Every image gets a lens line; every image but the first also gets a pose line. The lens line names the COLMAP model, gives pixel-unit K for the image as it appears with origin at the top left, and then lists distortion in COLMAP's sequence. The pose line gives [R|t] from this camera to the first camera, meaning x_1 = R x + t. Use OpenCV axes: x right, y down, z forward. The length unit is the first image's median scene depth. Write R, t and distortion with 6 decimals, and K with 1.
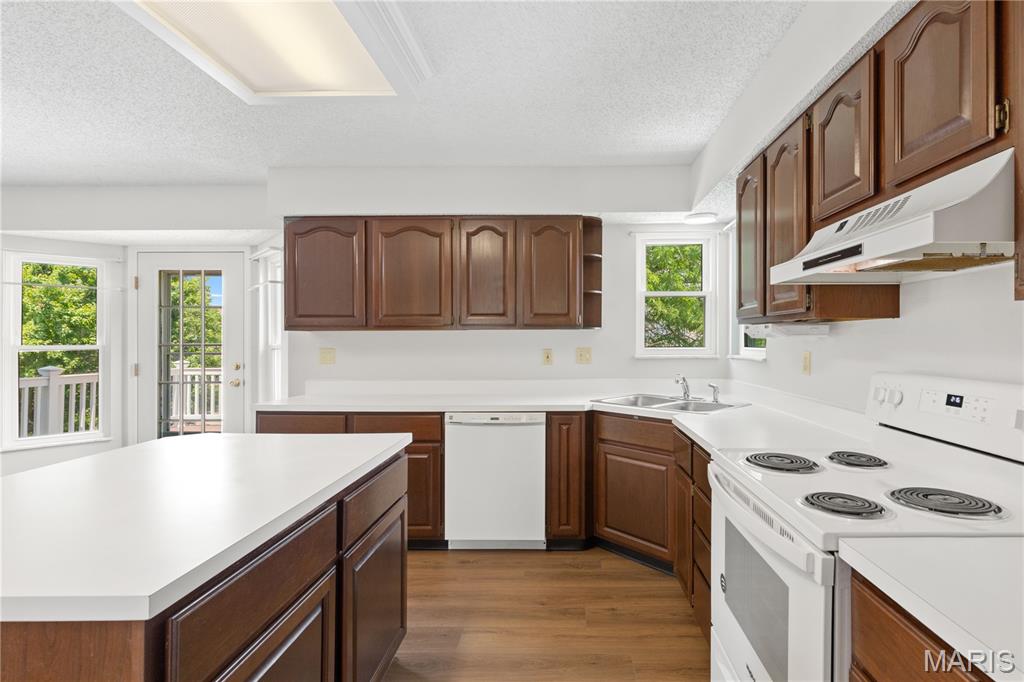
lens RADIAL K [[491.5, 0, 555.3], [0, 491.5, 336.8], [0, 0, 1]] dist [0.010807, -0.000806]
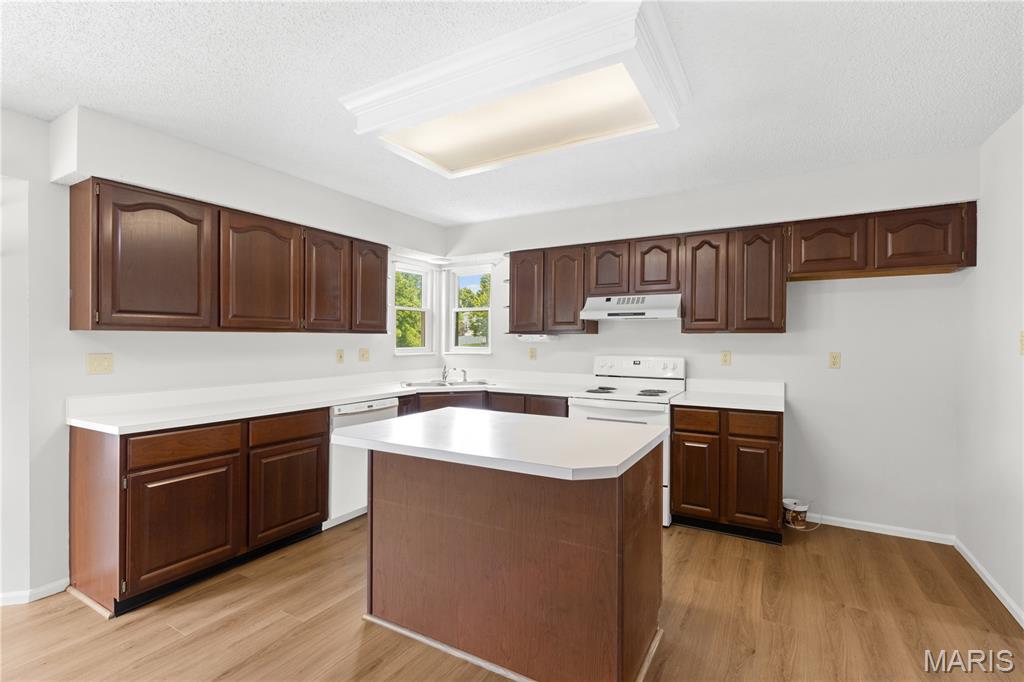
lens RADIAL K [[462.1, 0, 513.7], [0, 462.1, 334.3], [0, 0, 1]] dist [0.001737, -0.000685]
pose [[0.495773, 0.015305, 0.868318, -0.770339], [-0.006807, 0.999882, -0.013737, -0.000254], [-0.868426, 0.000900, 0.495818, 0.093162]]
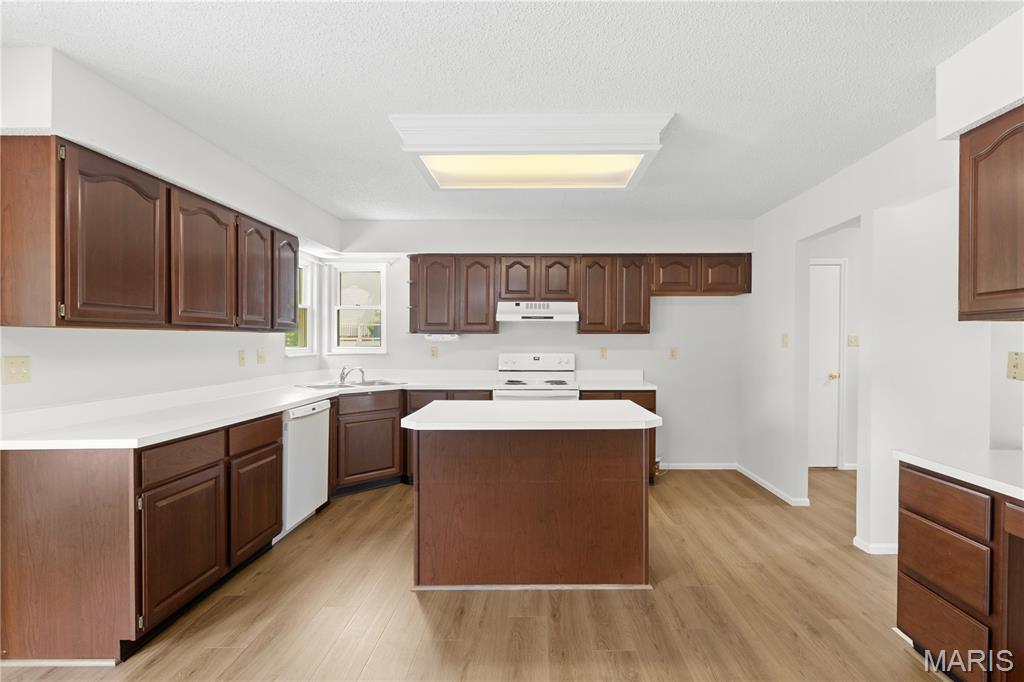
lens RADIAL K [[493.5, 0, 533.5], [0, 493.5, 334.2], [0, 0, 1]] dist [-0.000073, -0.000262]
pose [[0.005549, 0.015484, 0.999865, -1.051270], [-0.004277, 0.999871, -0.015460, 0.003631], [-0.999975, -0.004191, 0.005614, 0.380896]]
